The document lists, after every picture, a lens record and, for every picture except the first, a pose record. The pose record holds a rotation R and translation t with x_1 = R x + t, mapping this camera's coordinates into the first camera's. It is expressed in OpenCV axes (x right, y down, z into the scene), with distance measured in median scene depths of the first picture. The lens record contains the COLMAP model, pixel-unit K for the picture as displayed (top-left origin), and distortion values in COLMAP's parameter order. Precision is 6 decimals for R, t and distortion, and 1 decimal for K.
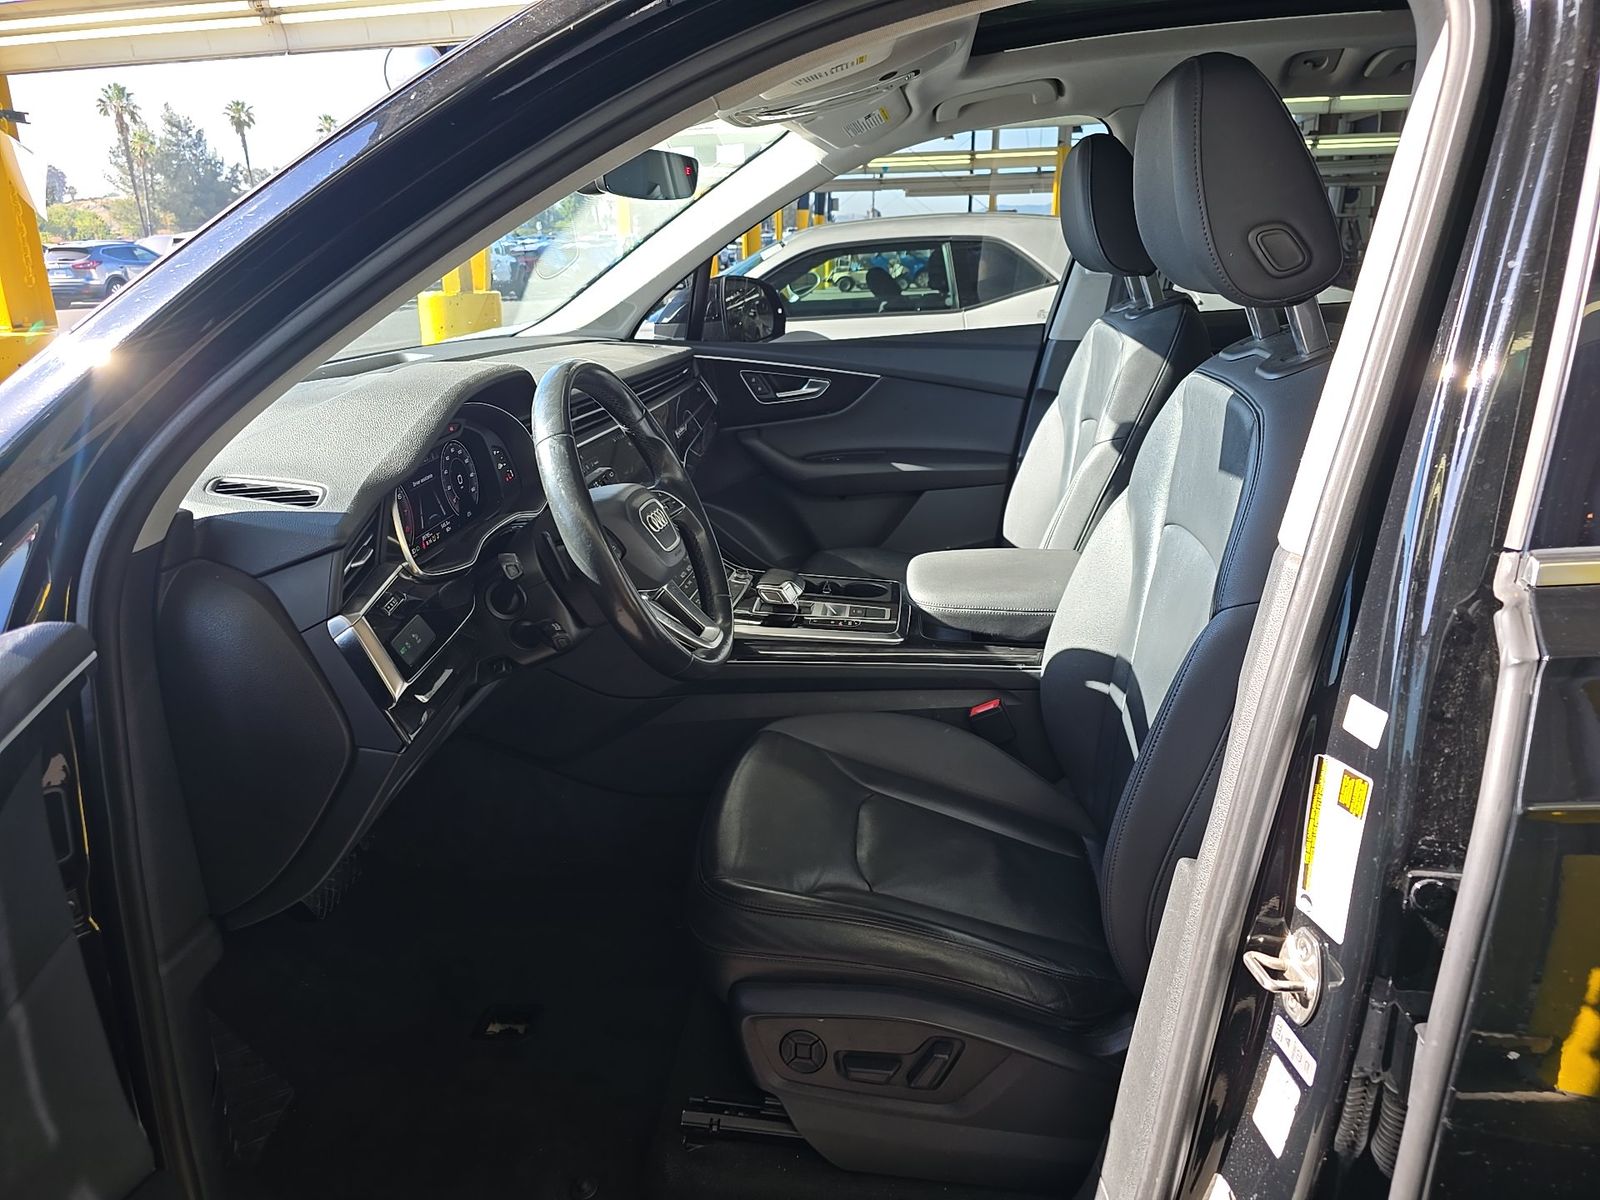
lens RADIAL K [[1073.8, 0, 800.0], [0, 1073.8, 600.0], [0, 0, 1]] dist [0.059085, -0.050953]
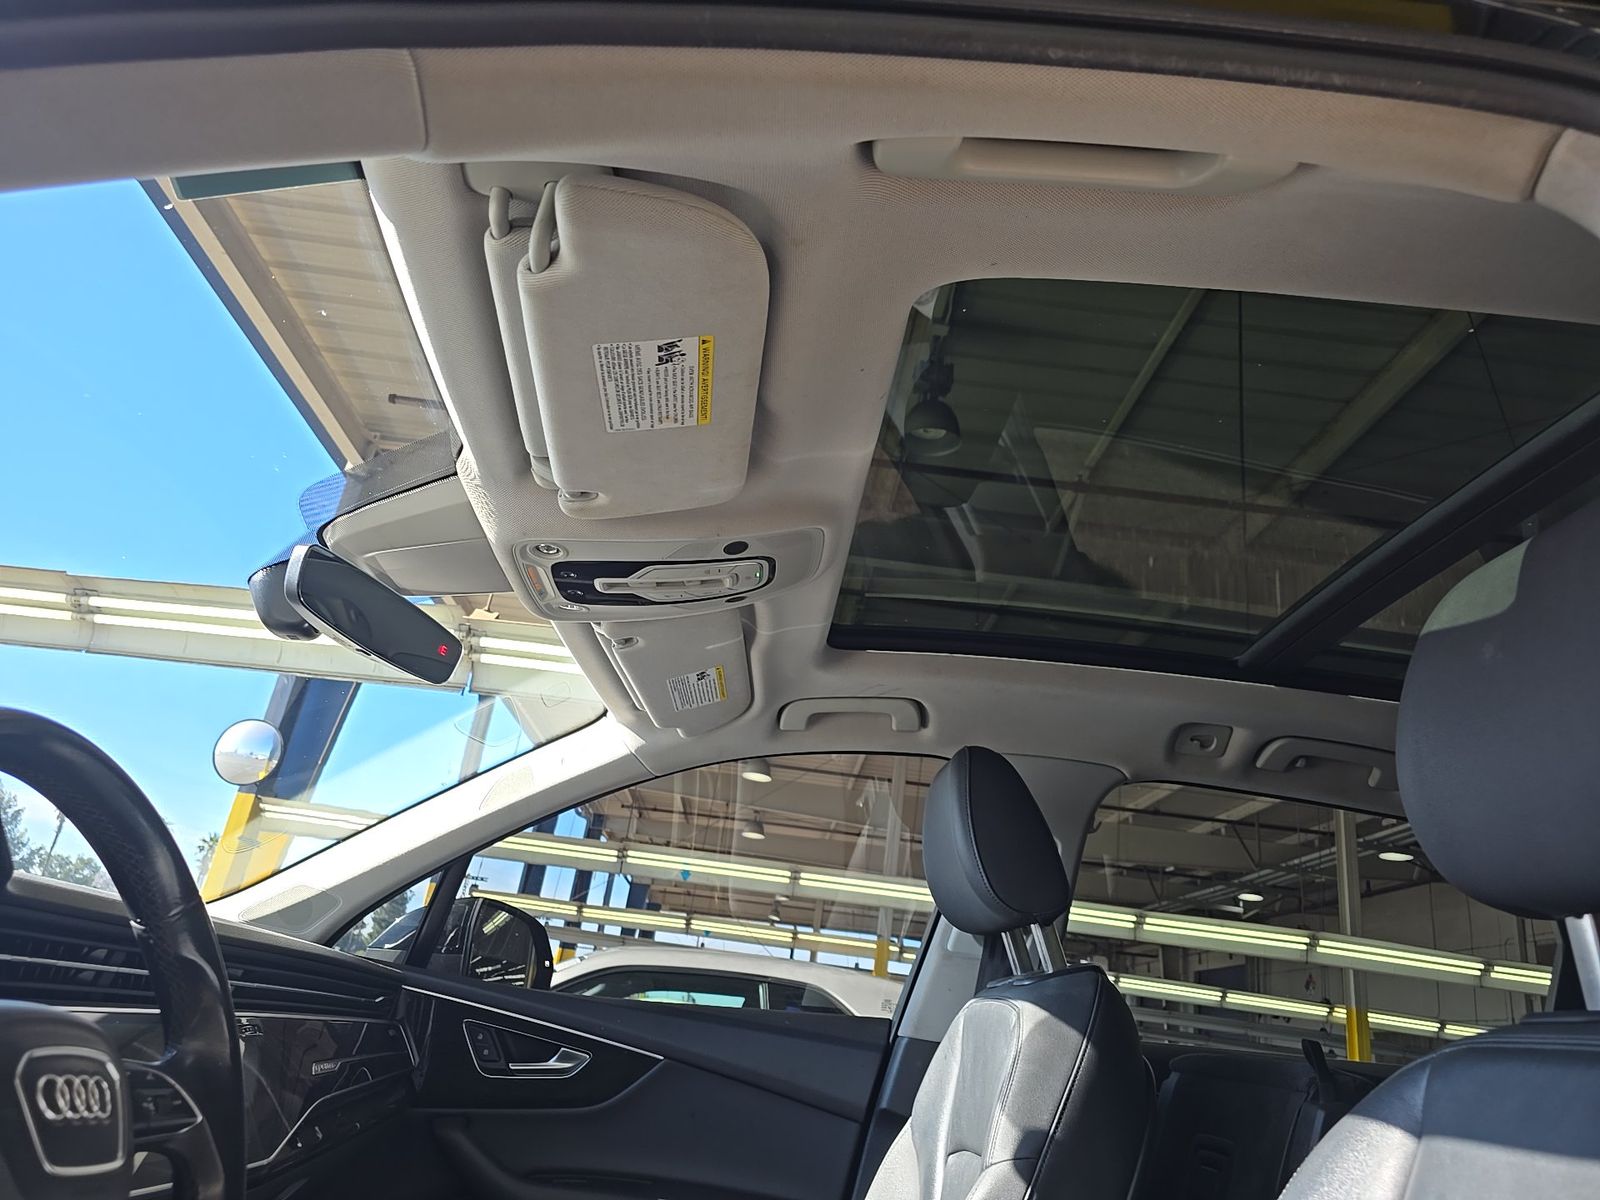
lens RADIAL K [[1073.8, 0, 800.0], [0, 1073.8, 600.0], [0, 0, 1]] dist [0.059085, -0.050953]
pose [[0.976148, 0.194400, 0.096660, 0.036276], [-0.086534, 0.756713, -0.647995, 0.017411], [-0.199114, 0.624174, 0.755487, 0.269765]]
